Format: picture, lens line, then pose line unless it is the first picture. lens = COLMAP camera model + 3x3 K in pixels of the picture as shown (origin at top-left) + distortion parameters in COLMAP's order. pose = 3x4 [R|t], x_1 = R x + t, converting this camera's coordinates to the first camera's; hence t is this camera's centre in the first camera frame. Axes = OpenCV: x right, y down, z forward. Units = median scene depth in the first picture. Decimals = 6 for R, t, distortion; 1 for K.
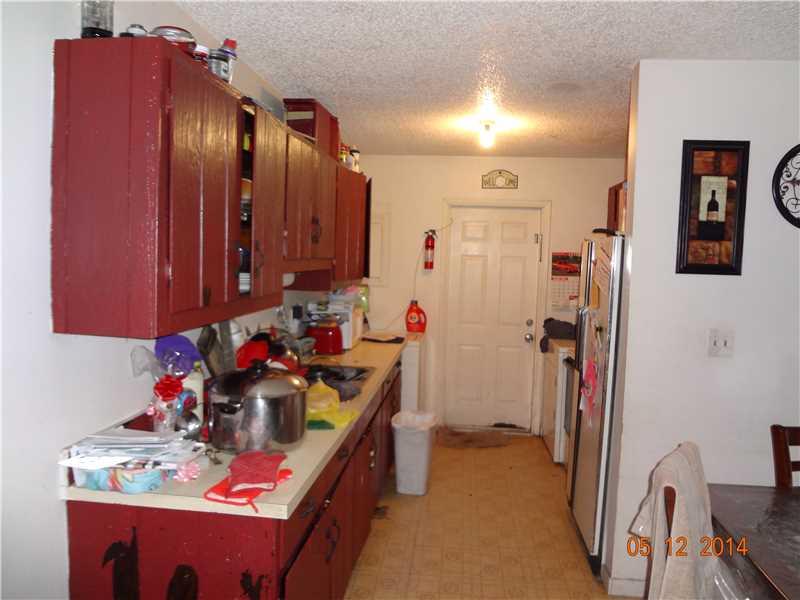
lens RADIAL K [[591.2, 0, 400.0], [0, 591.2, 300.0], [0, 0, 1]] dist [-0.047370, 0.003493]
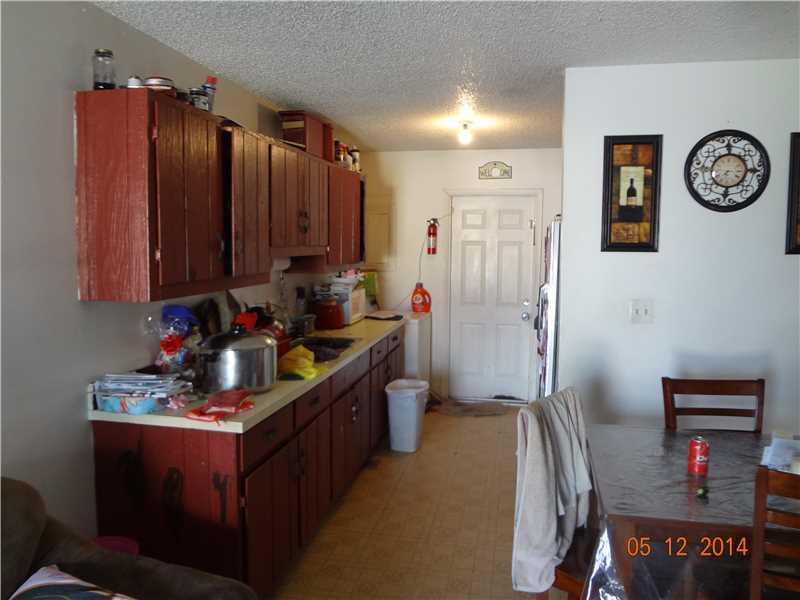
lens RADIAL K [[594.2, 0, 400.0], [0, 594.2, 300.0], [0, 0, 1]] dist [-0.043524, 0.002064]
pose [[0.995229, -0.012157, -0.096803, 0.187324], [0.013872, 0.999758, 0.017057, 0.024920], [0.096572, -0.018318, 0.995157, -0.204548]]
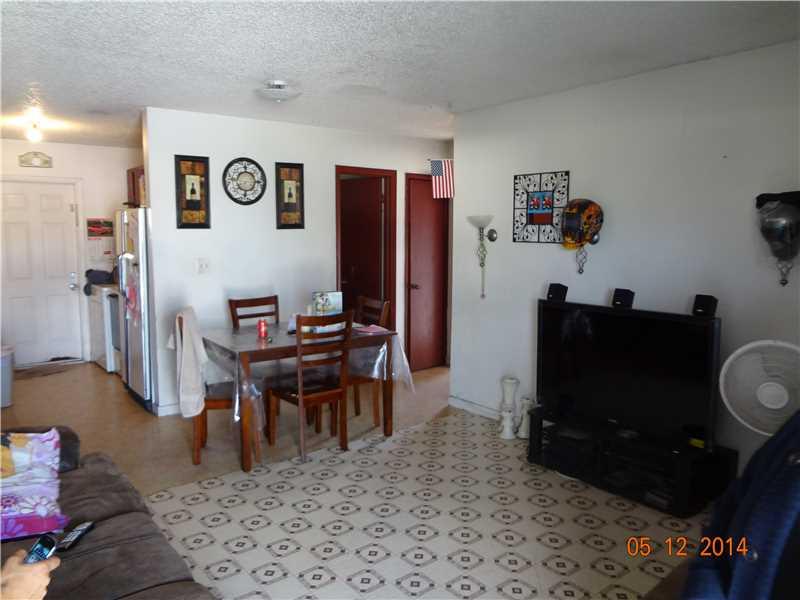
lens RADIAL K [[594.2, 0, 400.0], [0, 594.2, 300.0], [0, 0, 1]] dist [-0.043524, 0.002064]
pose [[0.707355, -0.107049, 0.698705, -0.333935], [0.066210, 0.994154, 0.085285, 0.062843], [-0.703751, -0.014066, 0.710308, -0.775045]]
